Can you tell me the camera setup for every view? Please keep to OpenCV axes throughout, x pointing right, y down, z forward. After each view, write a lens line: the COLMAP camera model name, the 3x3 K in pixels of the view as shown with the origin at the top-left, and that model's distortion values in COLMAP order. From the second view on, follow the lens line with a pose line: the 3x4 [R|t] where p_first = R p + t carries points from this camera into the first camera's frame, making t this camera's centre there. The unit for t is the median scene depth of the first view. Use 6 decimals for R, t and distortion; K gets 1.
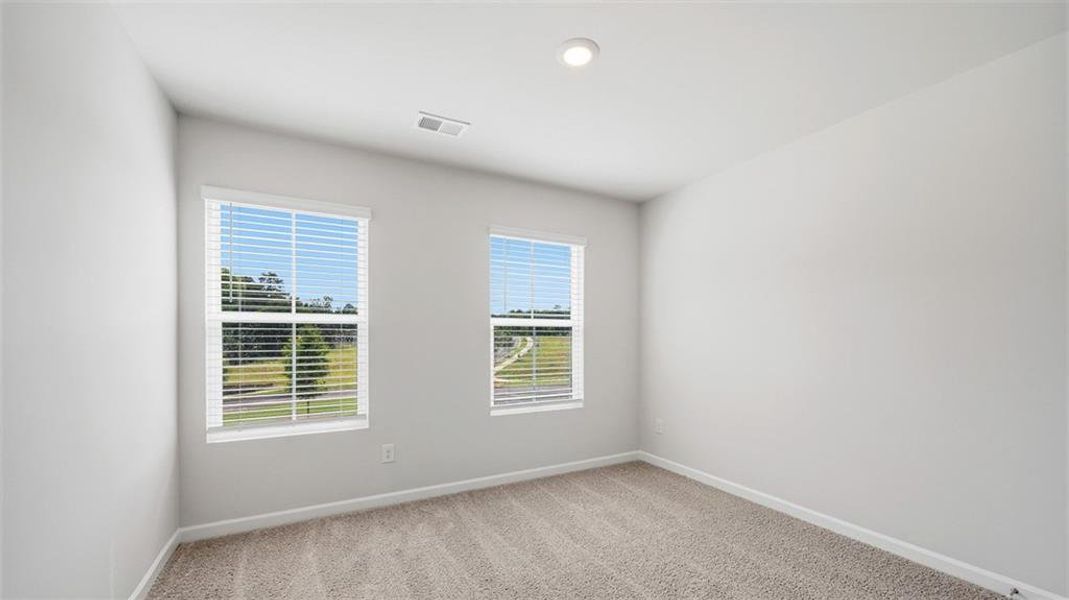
lens RADIAL K [[434.9, 0, 539.2], [0, 434.9, 340.2], [0, 0, 1]] dist [0.000510, -0.000001]
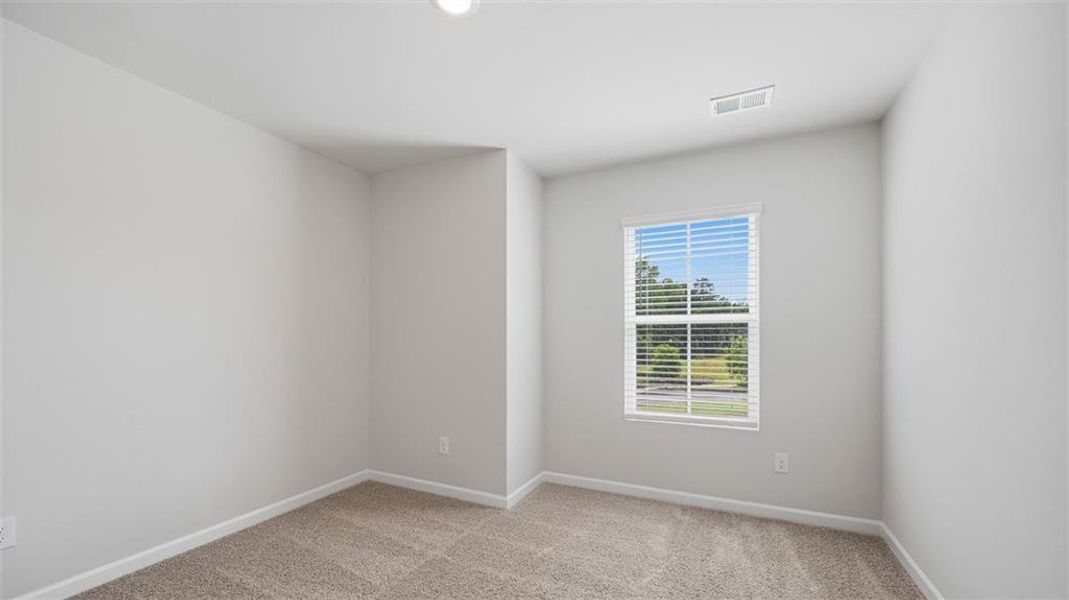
lens RADIAL K [[427.2, 0, 531.1], [0, 427.2, 330.4], [0, 0, 1]] dist [-0.000735, -0.000065]
pose [[0.567077, -0.012571, -0.823569, 0.099997], [-0.003287, 0.999841, -0.017525, -0.000517], [0.823658, 0.012645, 0.566946, 0.056271]]
